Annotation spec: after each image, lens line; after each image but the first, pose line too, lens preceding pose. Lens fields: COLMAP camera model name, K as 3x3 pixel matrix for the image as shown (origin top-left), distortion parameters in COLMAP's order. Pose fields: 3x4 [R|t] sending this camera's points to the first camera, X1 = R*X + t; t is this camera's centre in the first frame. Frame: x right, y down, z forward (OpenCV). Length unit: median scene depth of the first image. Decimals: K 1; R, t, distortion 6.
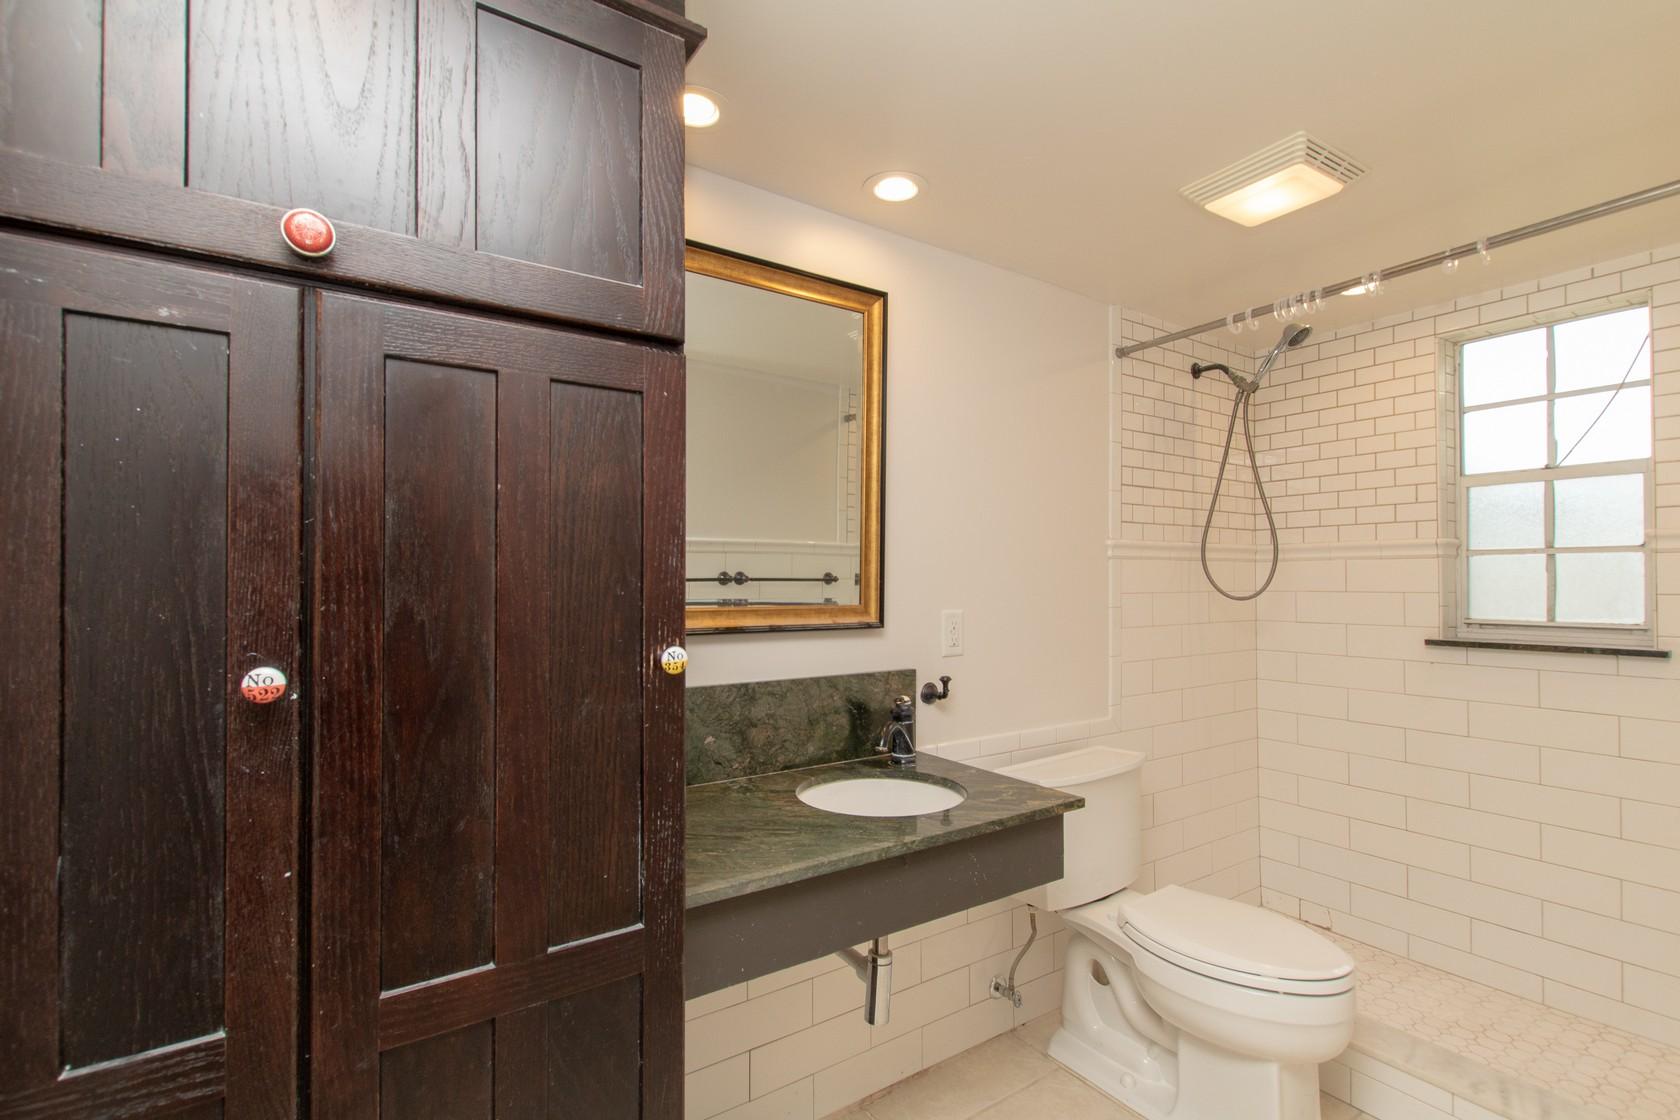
lens RADIAL K [[763.2, 0, 842.5], [0, 763.2, 568.0], [0, 0, 1]] dist [0.009507, -0.004685]
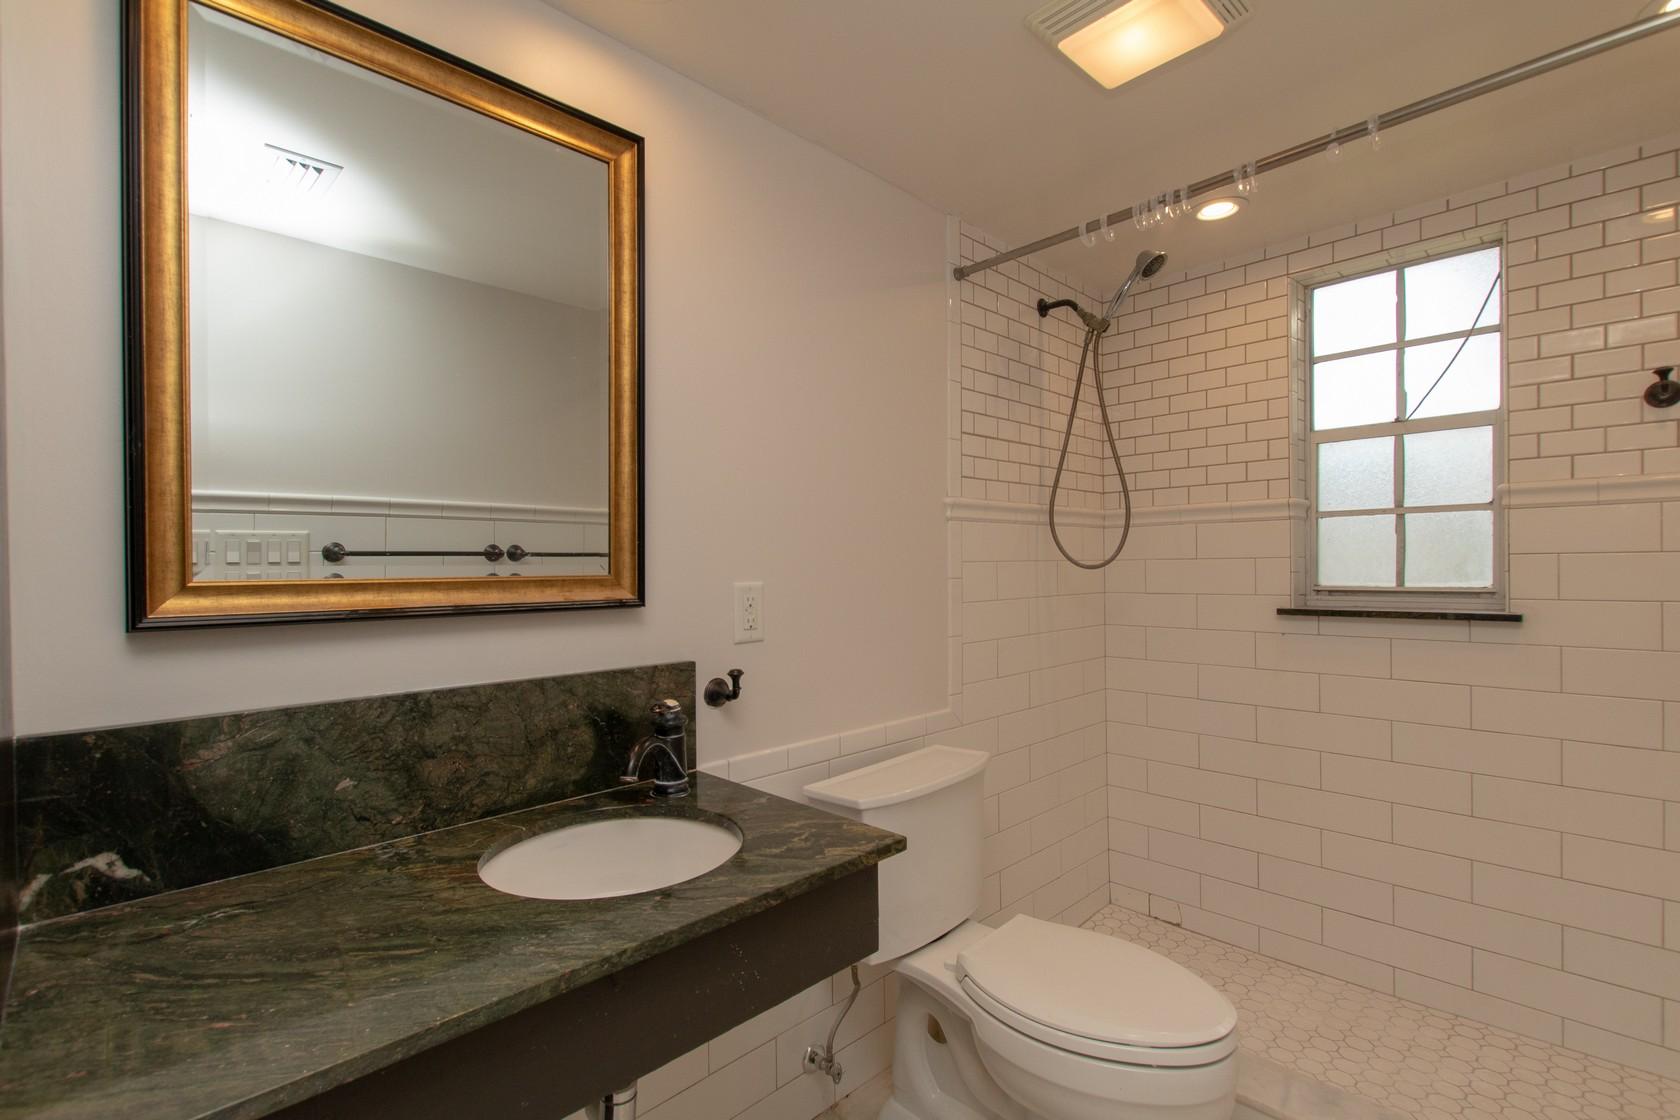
lens RADIAL K [[763.2, 0, 840.5], [0, 763.2, 563.6], [0, 0, 1]] dist [0.009507, -0.004685]
pose [[0.983491, -0.010065, 0.180678, 0.104121], [0.007587, 0.999868, 0.014401, 0.028428], [-0.180799, -0.012793, 0.983437, 0.251352]]
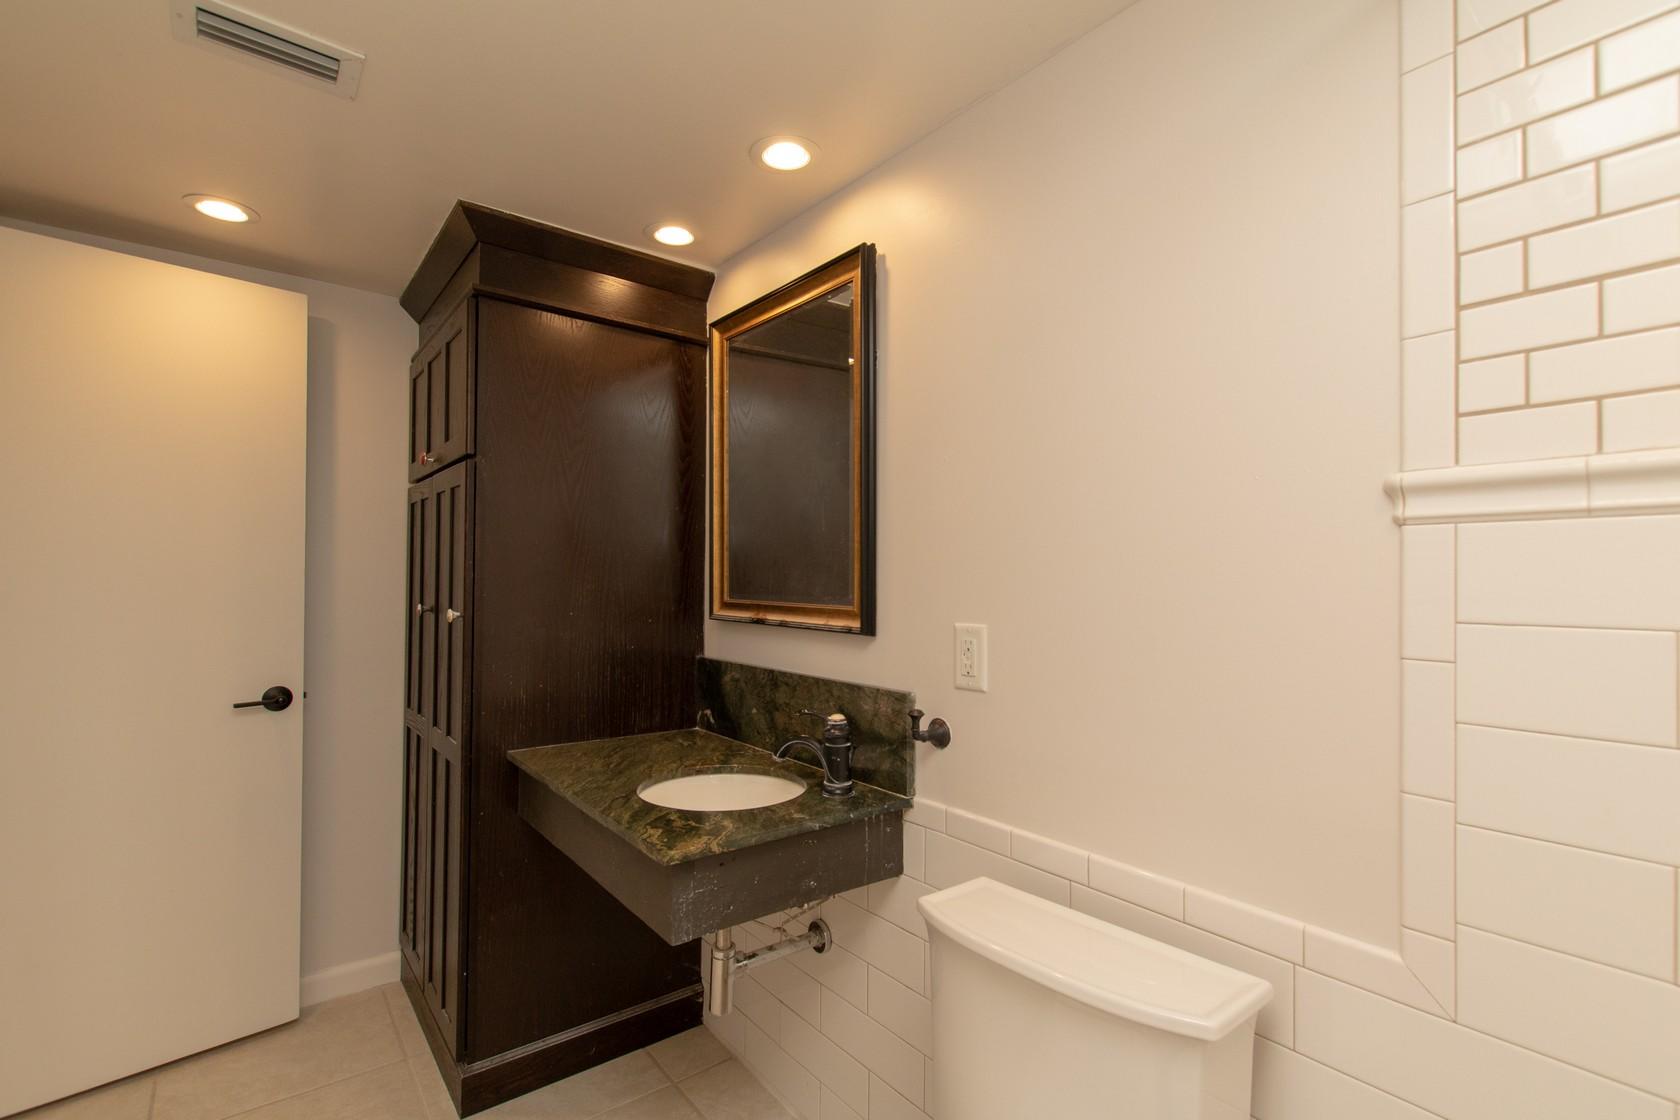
lens RADIAL K [[763.2, 0, 836.3], [0, 763.2, 569.0], [0, 0, 1]] dist [0.009507, -0.004685]
pose [[0.073413, -0.013802, -0.997206, 0.890421], [0.004251, 0.999899, -0.013526, 0.015934], [0.997293, -0.003246, 0.073464, 0.894613]]
